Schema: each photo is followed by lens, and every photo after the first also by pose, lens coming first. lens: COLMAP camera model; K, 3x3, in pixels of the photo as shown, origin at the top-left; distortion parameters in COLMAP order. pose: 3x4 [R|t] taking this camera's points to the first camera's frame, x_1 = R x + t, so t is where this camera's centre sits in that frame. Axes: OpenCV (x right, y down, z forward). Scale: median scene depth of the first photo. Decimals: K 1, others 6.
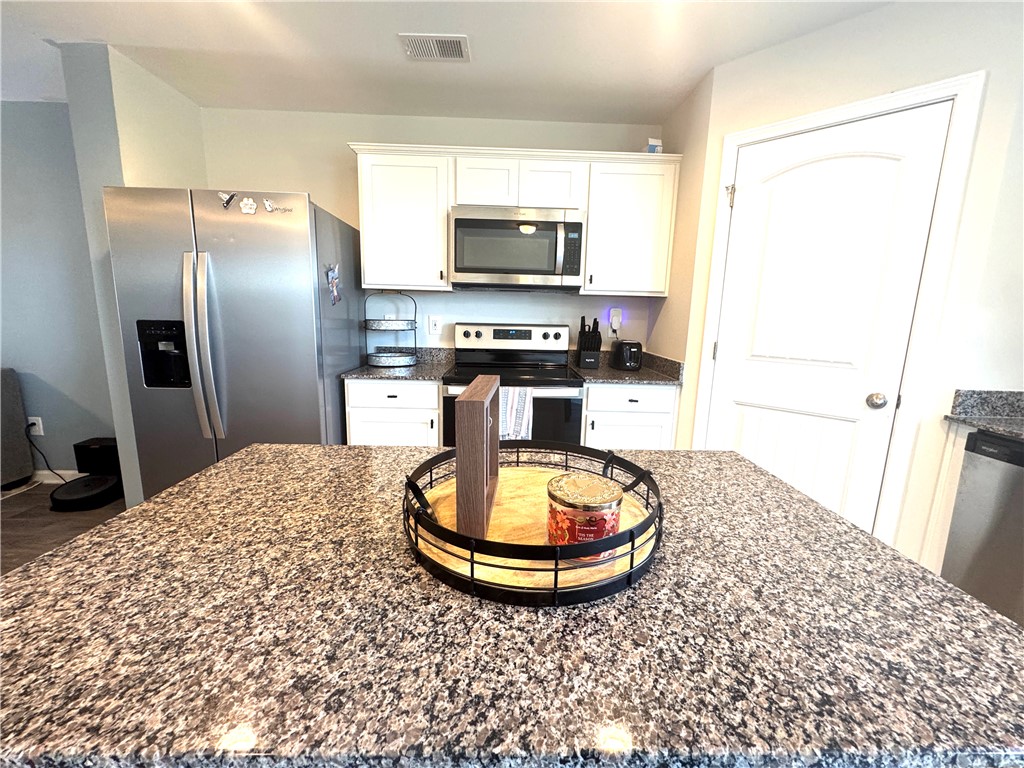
lens RADIAL K [[412.9, 0, 512.0], [0, 412.9, 384.0], [0, 0, 1]] dist [-0.001388, -0.000103]
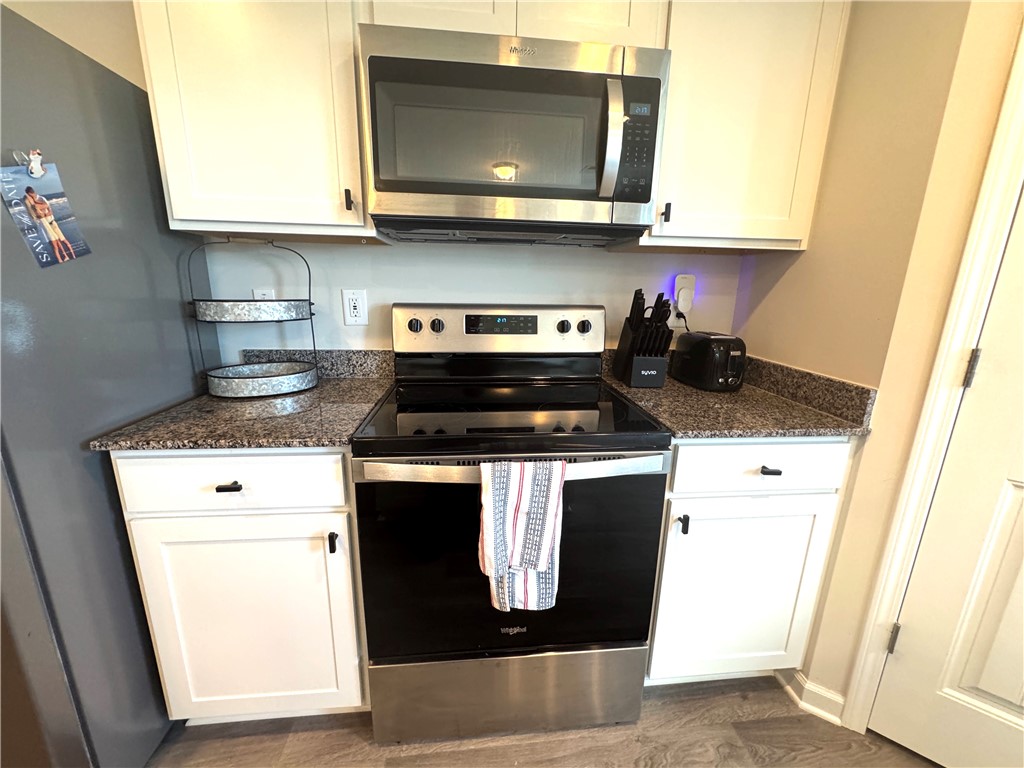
lens RADIAL K [[412.9, 0, 512.0], [0, 412.9, 384.0], [0, 0, 1]] dist [-0.001388, -0.000103]
pose [[0.997019, -0.022718, 0.073742, -0.028018], [0.017660, 0.997493, 0.068526, -0.083531], [-0.075114, -0.067019, 0.994920, 0.484133]]
